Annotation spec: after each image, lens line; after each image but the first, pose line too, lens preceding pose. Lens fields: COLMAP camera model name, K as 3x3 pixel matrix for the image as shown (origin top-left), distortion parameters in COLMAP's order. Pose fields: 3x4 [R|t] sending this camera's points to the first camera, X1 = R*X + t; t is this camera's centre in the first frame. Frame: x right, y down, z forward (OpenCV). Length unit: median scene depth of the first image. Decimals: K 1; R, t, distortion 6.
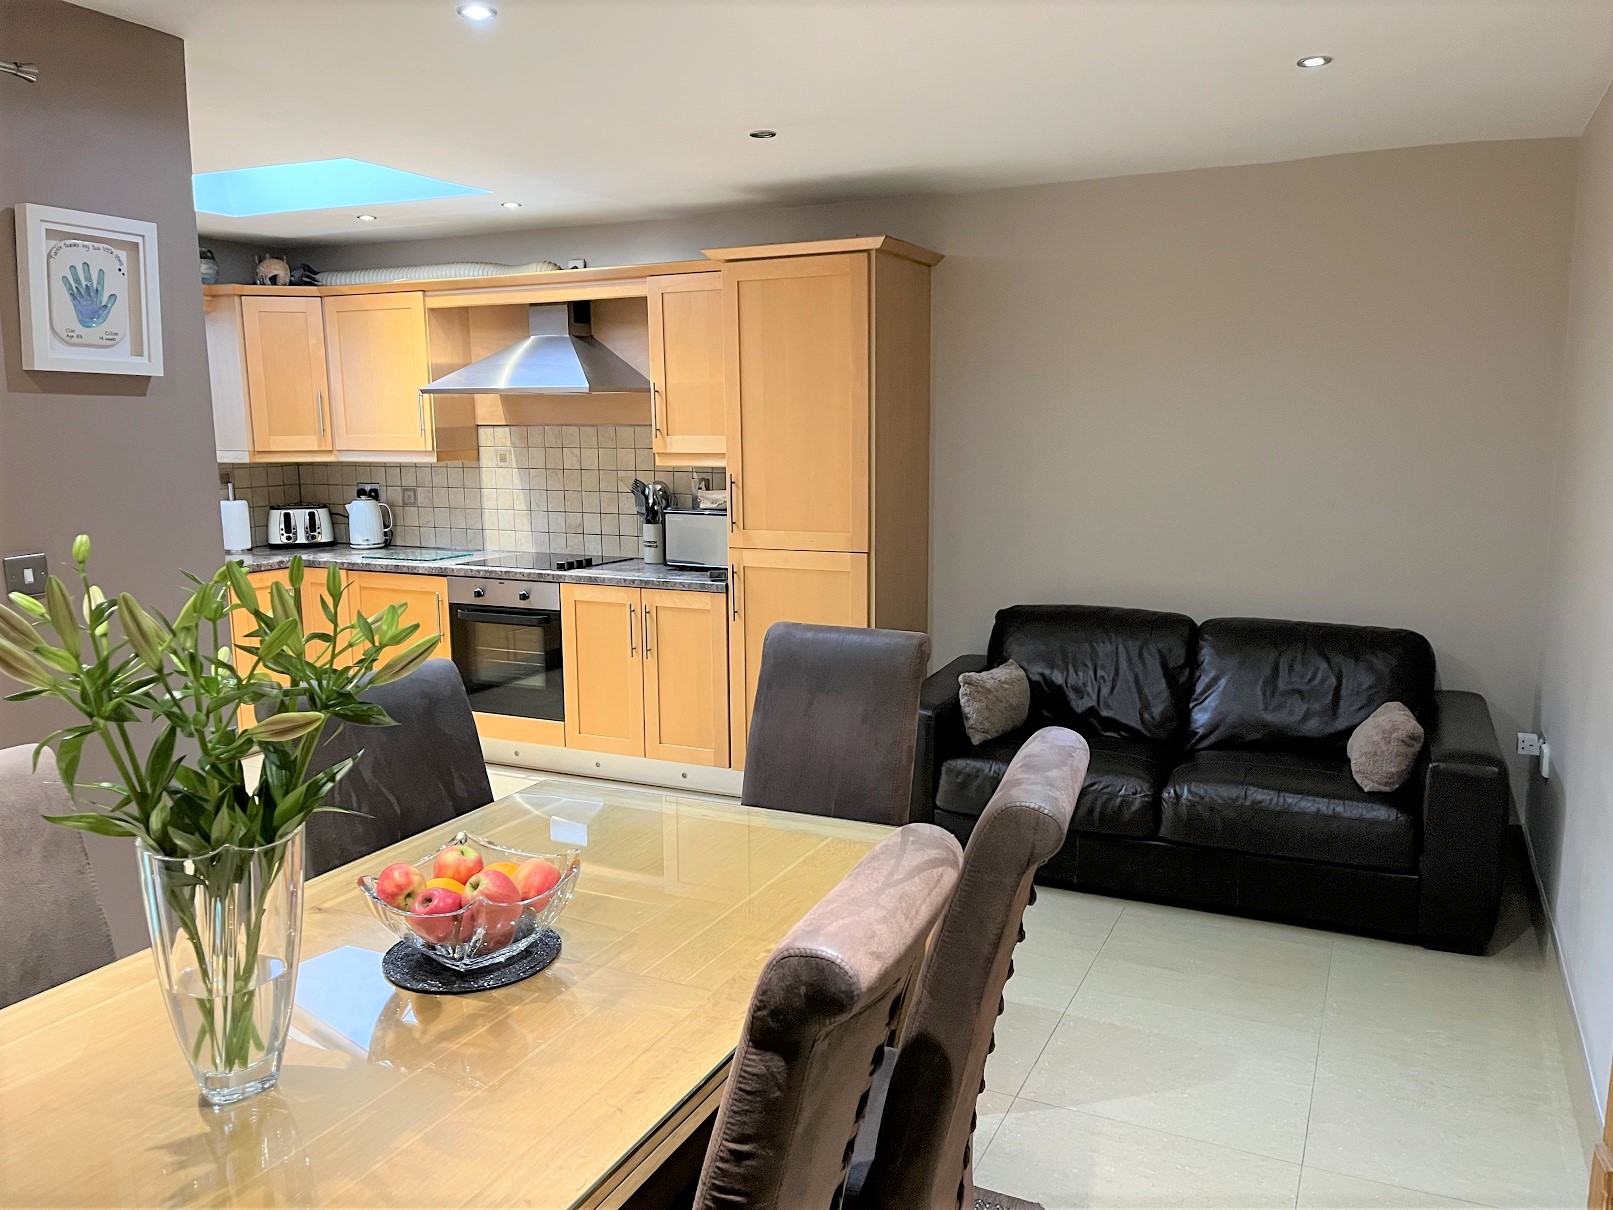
lens RADIAL K [[1222.5, 0, 824.1], [0, 1222.5, 619.4], [0, 0, 1]] dist [0.051230, -0.071796]
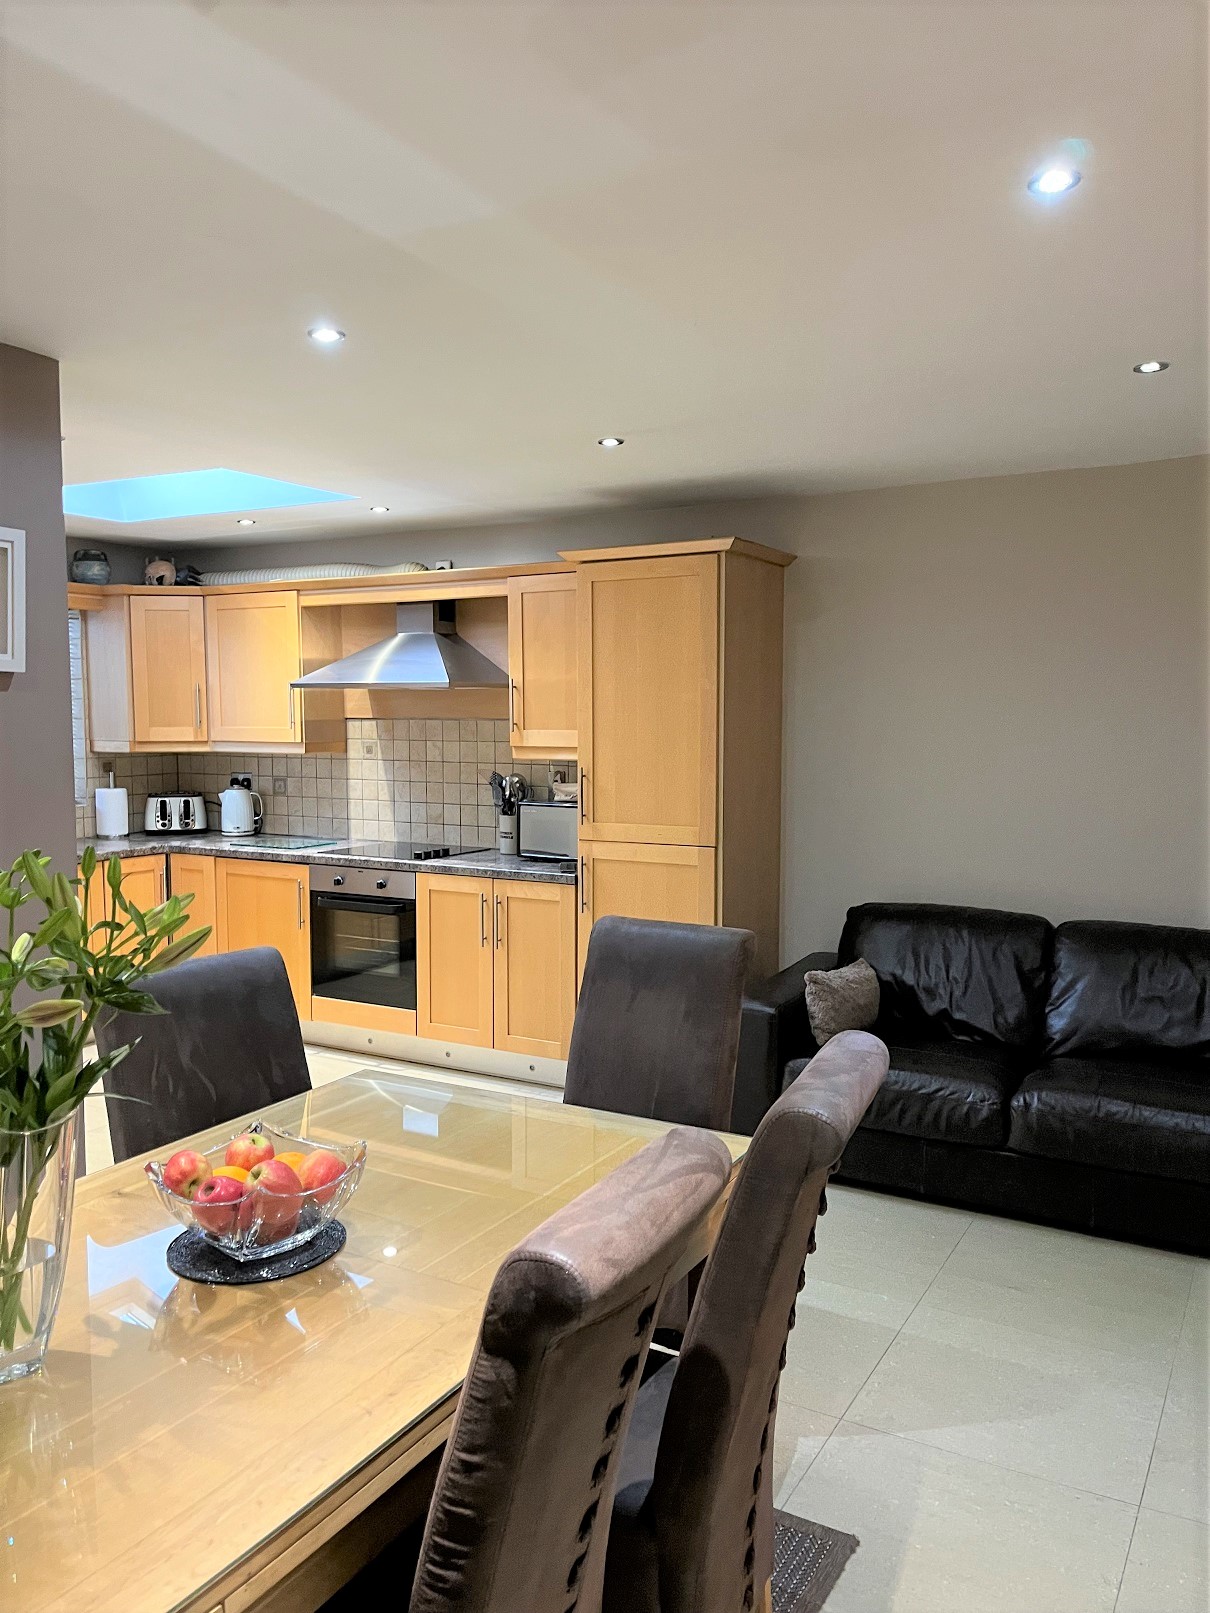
lens RADIAL K [[1222.5, 0, 612.7], [0, 1222.5, 817.8], [0, 0, 1]] dist [0.051230, -0.071796]
pose [[0.997143, 0.013237, -0.074369, 0.031873], [-0.018852, 0.996981, -0.075316, -0.002053], [0.073148, 0.076503, 0.994383, -0.001958]]
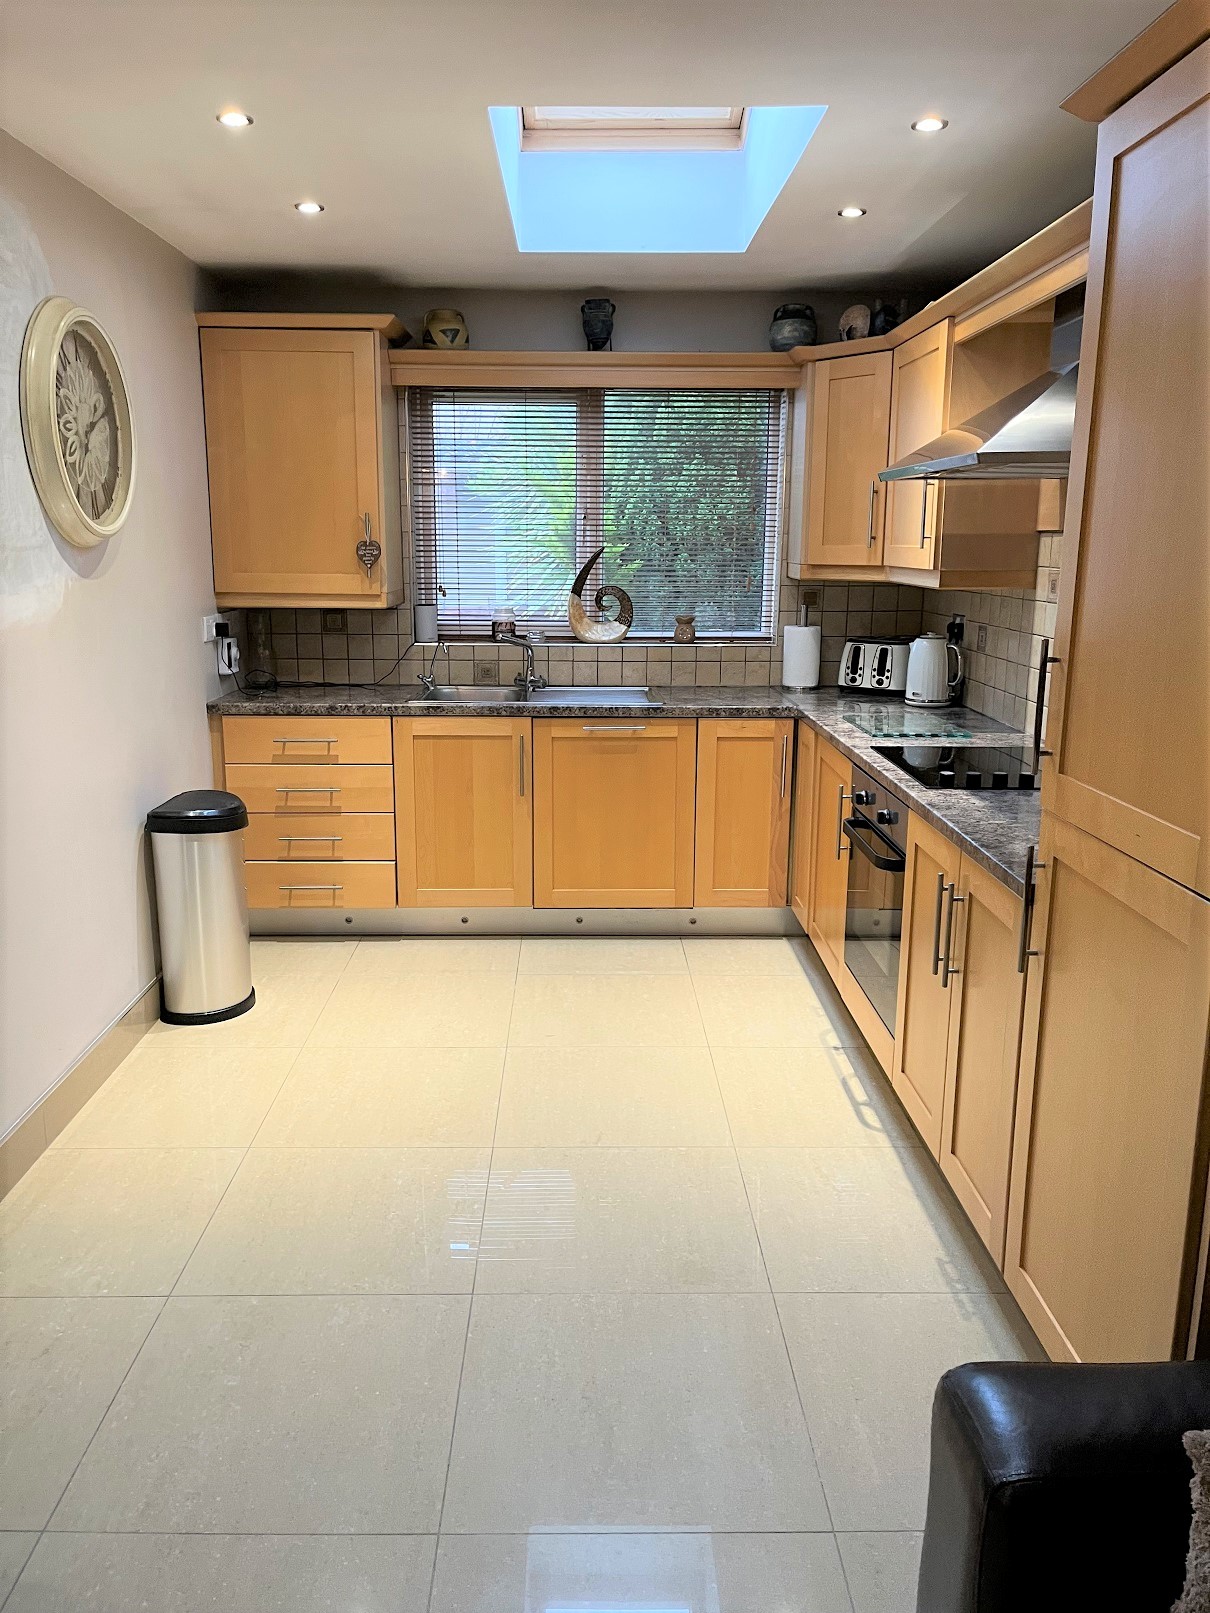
lens RADIAL K [[1222.5, 0, 604.7], [0, 1222.5, 808.8], [0, 0, 1]] dist [0.051230, -0.071796]
pose [[0.441996, 0.199778, -0.874488, 0.317061], [-0.154738, 0.977250, 0.145044, -0.128425], [0.883570, 0.071207, 0.462854, 0.883006]]
